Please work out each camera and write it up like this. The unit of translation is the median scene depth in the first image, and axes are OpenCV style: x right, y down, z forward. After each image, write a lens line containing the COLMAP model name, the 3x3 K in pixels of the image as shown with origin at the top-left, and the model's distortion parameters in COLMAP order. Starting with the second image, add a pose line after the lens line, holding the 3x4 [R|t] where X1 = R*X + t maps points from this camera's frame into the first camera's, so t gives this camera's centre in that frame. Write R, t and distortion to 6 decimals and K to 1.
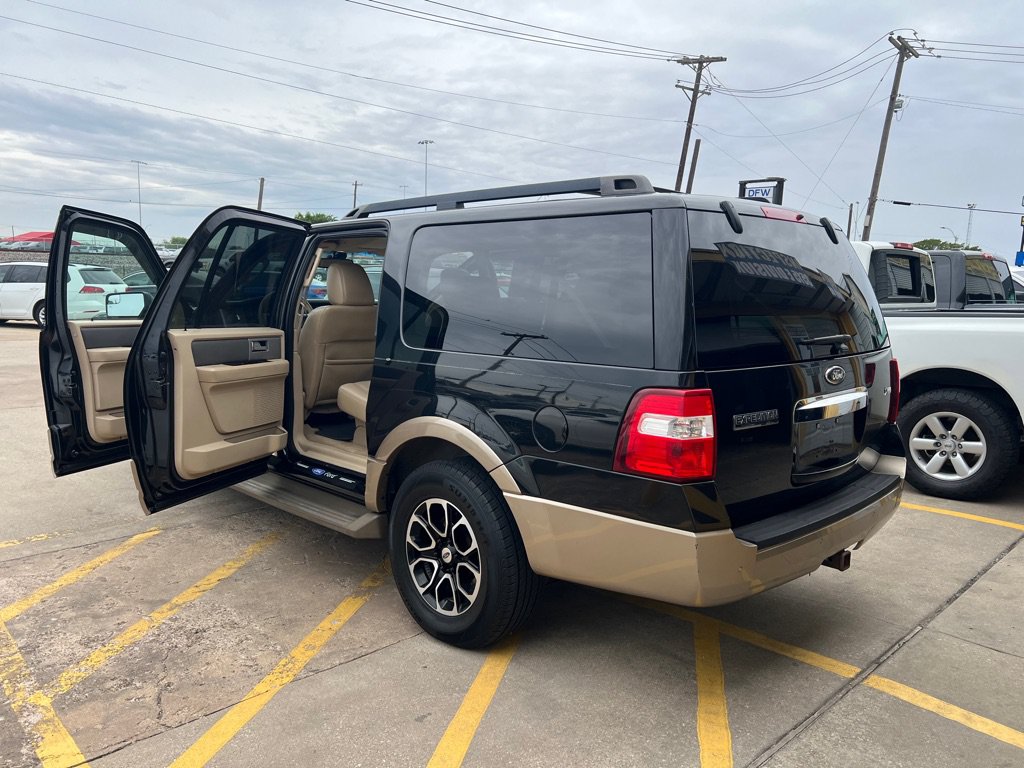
lens RADIAL K [[770.3, 0, 510.1], [0, 770.3, 378.3], [0, 0, 1]] dist [0.046706, -0.053649]
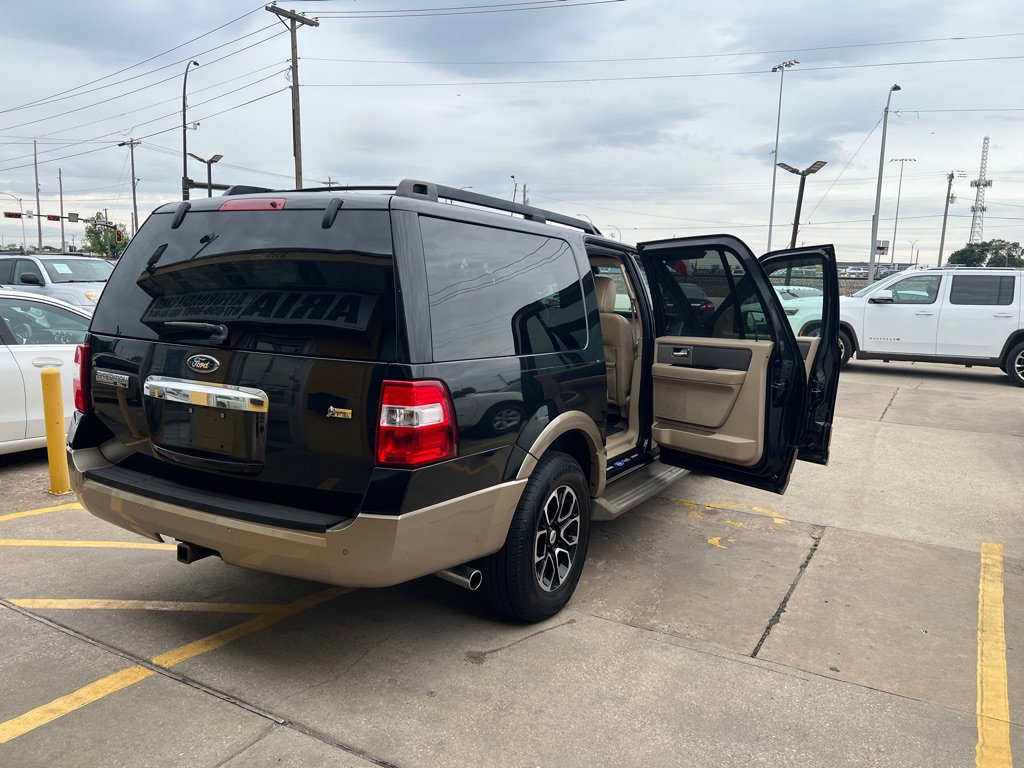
lens RADIAL K [[770.3, 0, 508.4], [0, 770.3, 374.6], [0, 0, 1]] dist [0.046706, -0.053649]
pose [[0.275820, 0.100757, -0.955914, 1.379836], [-0.148953, 0.986958, 0.061050, -0.101751], [0.949598, 0.125547, 0.287231, 1.023076]]
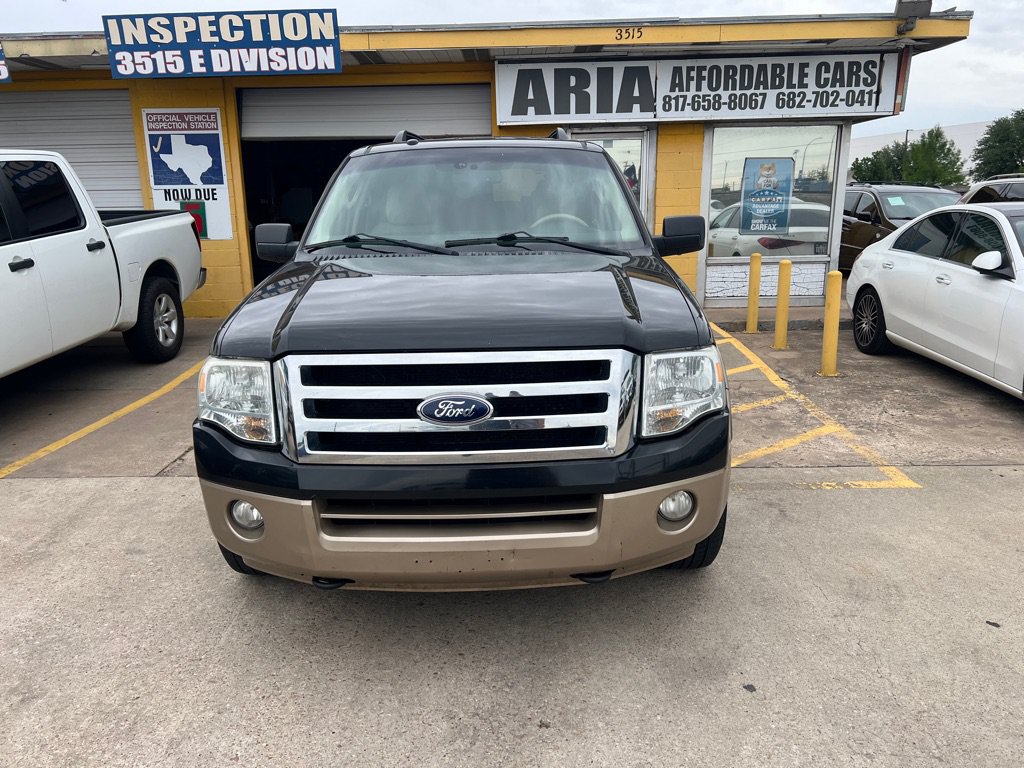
lens RADIAL K [[770.3, 0, 505.6], [0, 770.3, 389.3], [0, 0, 1]] dist [0.046706, -0.053649]
pose [[-0.706035, -0.186003, 0.683314, -1.319294], [0.092048, 0.932602, 0.348970, -0.362071], [-0.702169, 0.309282, -0.641329, 2.558901]]
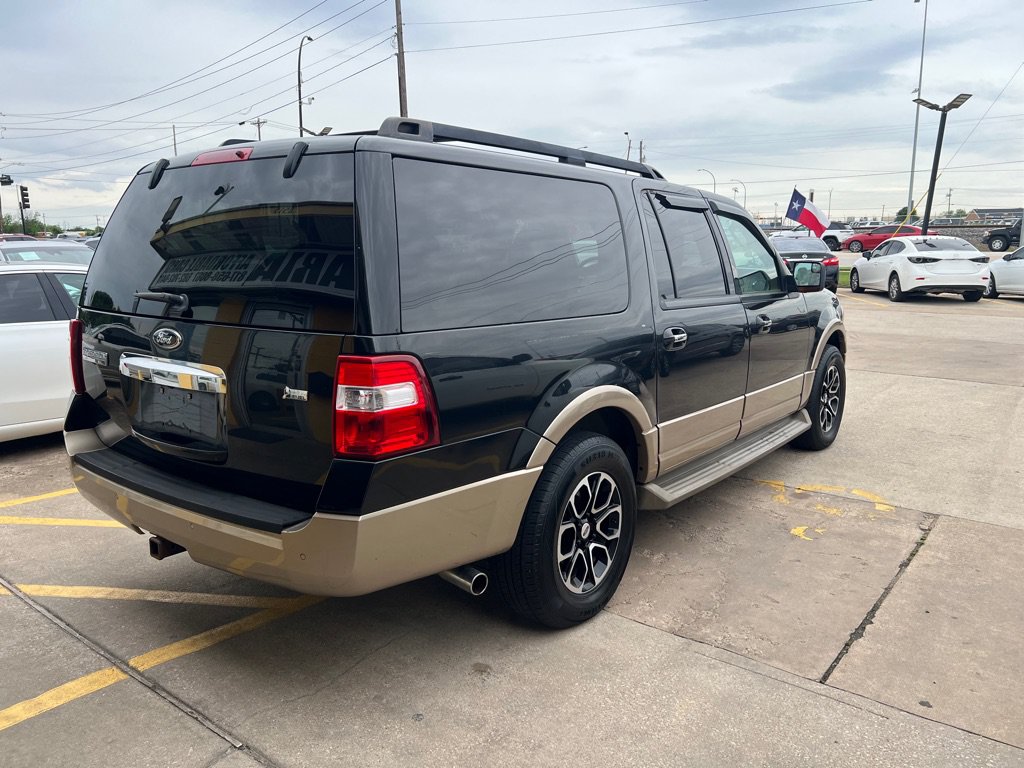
lens RADIAL K [[770.3, 0, 513.8], [0, 770.3, 377.8], [0, 0, 1]] dist [0.046706, -0.053649]
pose [[0.134204, 0.145911, -0.980153, 1.258823], [-0.121353, 0.984076, 0.129879, -0.114729], [0.983495, 0.101515, 0.149773, 1.185145]]
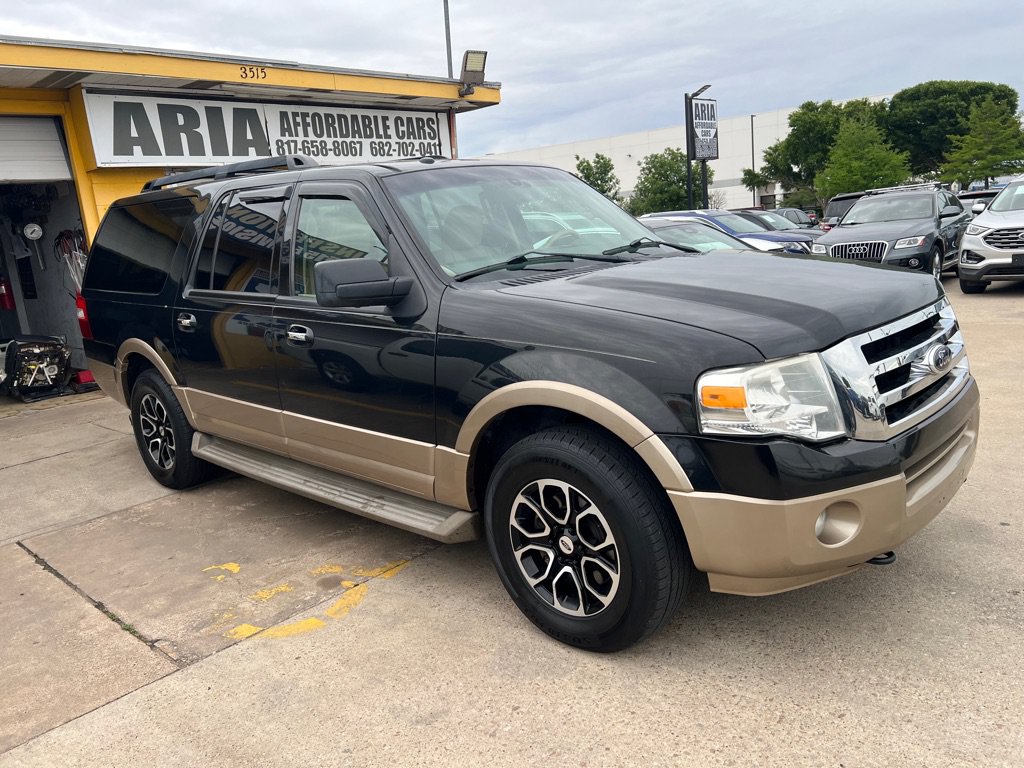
lens RADIAL K [[770.3, 0, 511.9], [0, 770.3, 385.1], [0, 0, 1]] dist [0.046706, -0.053649]
pose [[-0.997588, 0.063050, -0.029022, -0.325514], [0.049885, 0.942024, 0.331816, -0.371483], [0.048261, 0.329568, -0.942898, 2.908130]]
